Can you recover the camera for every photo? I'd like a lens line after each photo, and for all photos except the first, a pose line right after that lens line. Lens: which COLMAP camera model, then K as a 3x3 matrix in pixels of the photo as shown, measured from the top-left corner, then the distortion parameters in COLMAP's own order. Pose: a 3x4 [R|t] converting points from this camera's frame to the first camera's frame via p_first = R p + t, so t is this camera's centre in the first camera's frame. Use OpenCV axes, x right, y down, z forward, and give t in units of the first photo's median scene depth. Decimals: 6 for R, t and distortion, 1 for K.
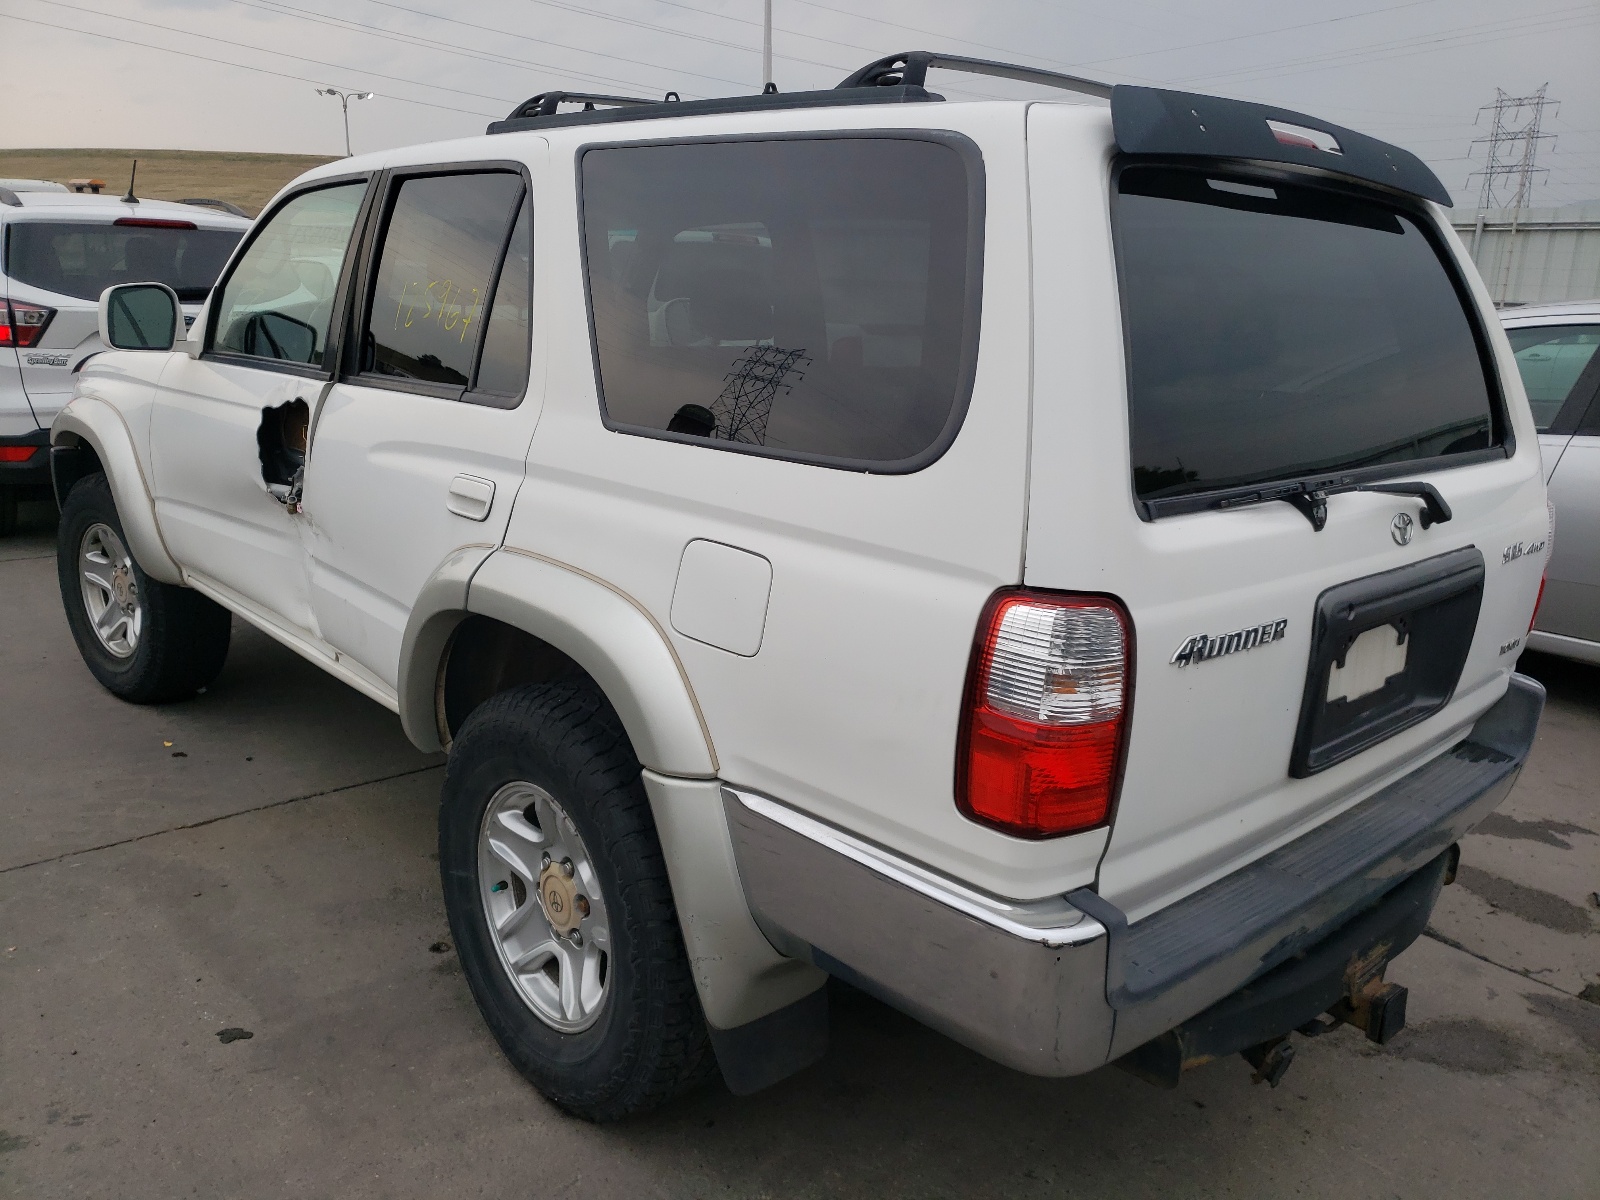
lens RADIAL K [[1267.8, 0, 800.0], [0, 1267.8, 600.0], [0, 0, 1]] dist [0.005149, 0.005145]
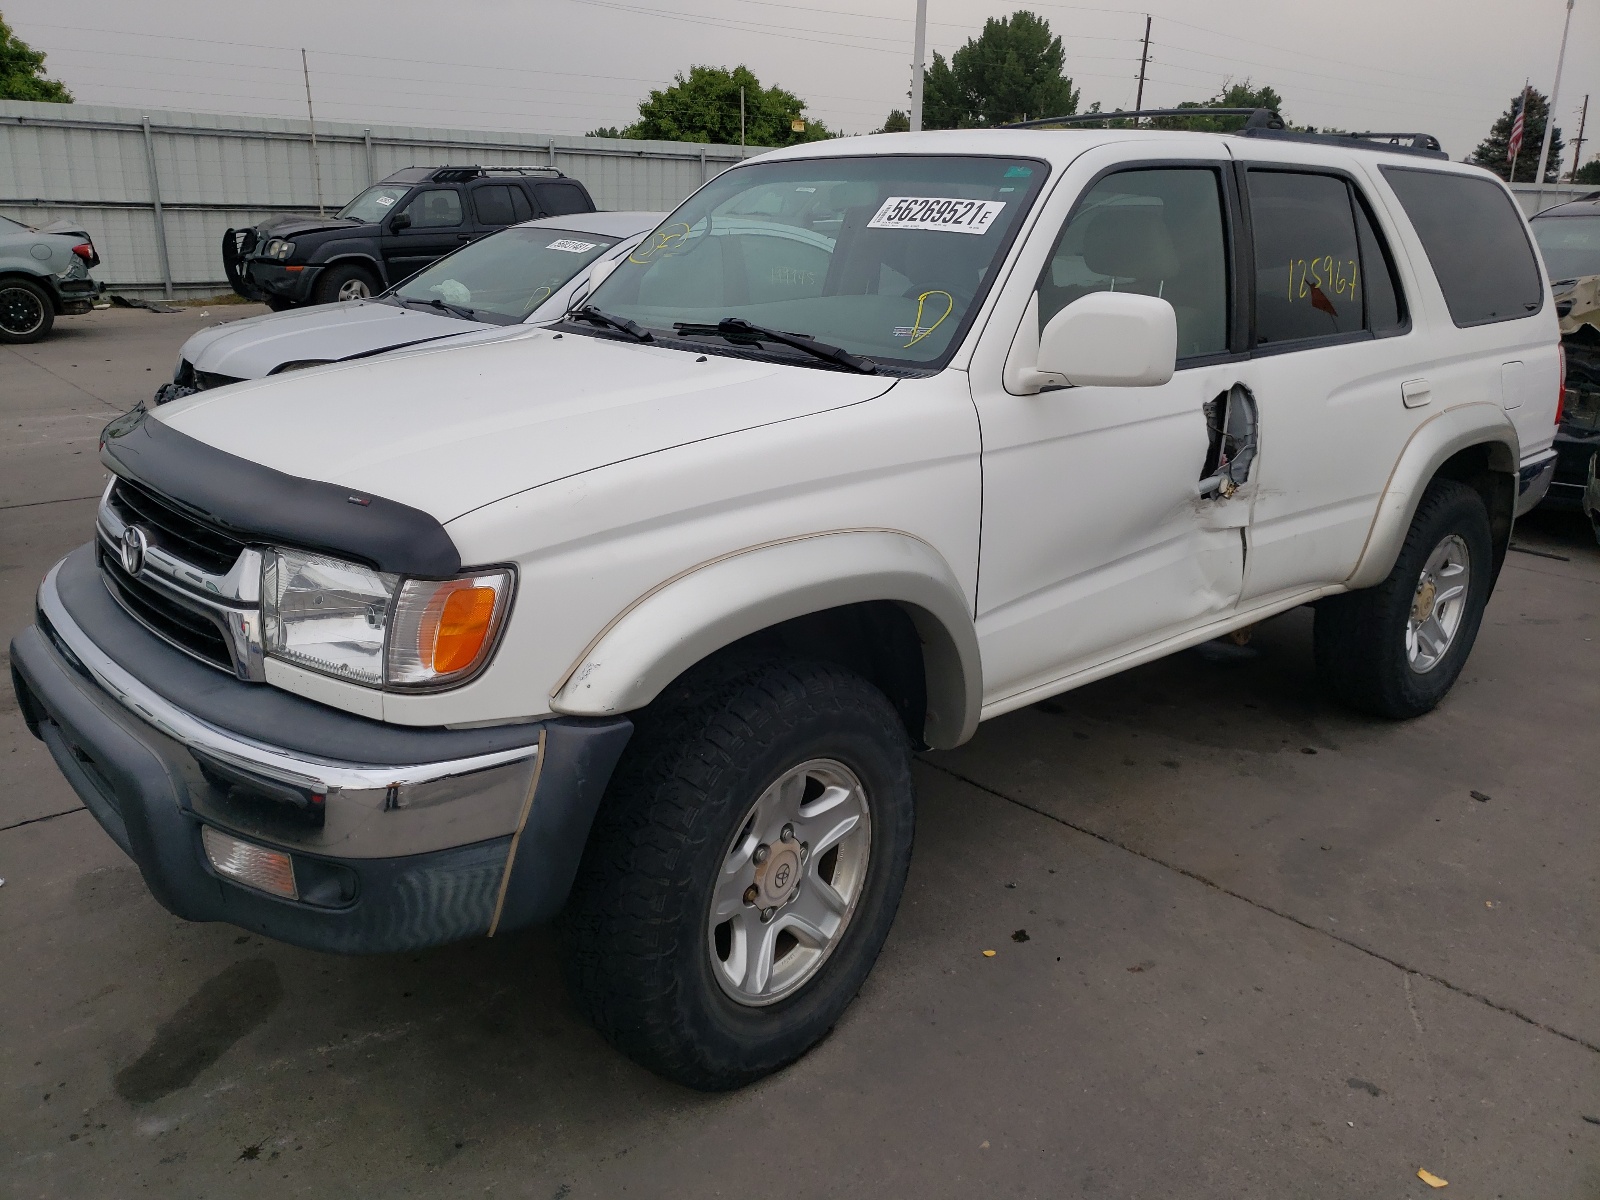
lens RADIAL K [[1267.8, 0, 800.0], [0, 1267.8, 600.0], [0, 0, 1]] dist [0.005149, 0.005145]
pose [[0.004863, -0.330409, 0.943825, -1.555819], [0.231634, 0.918538, 0.320363, -0.446841], [-0.972791, 0.217065, 0.081001, 1.424301]]
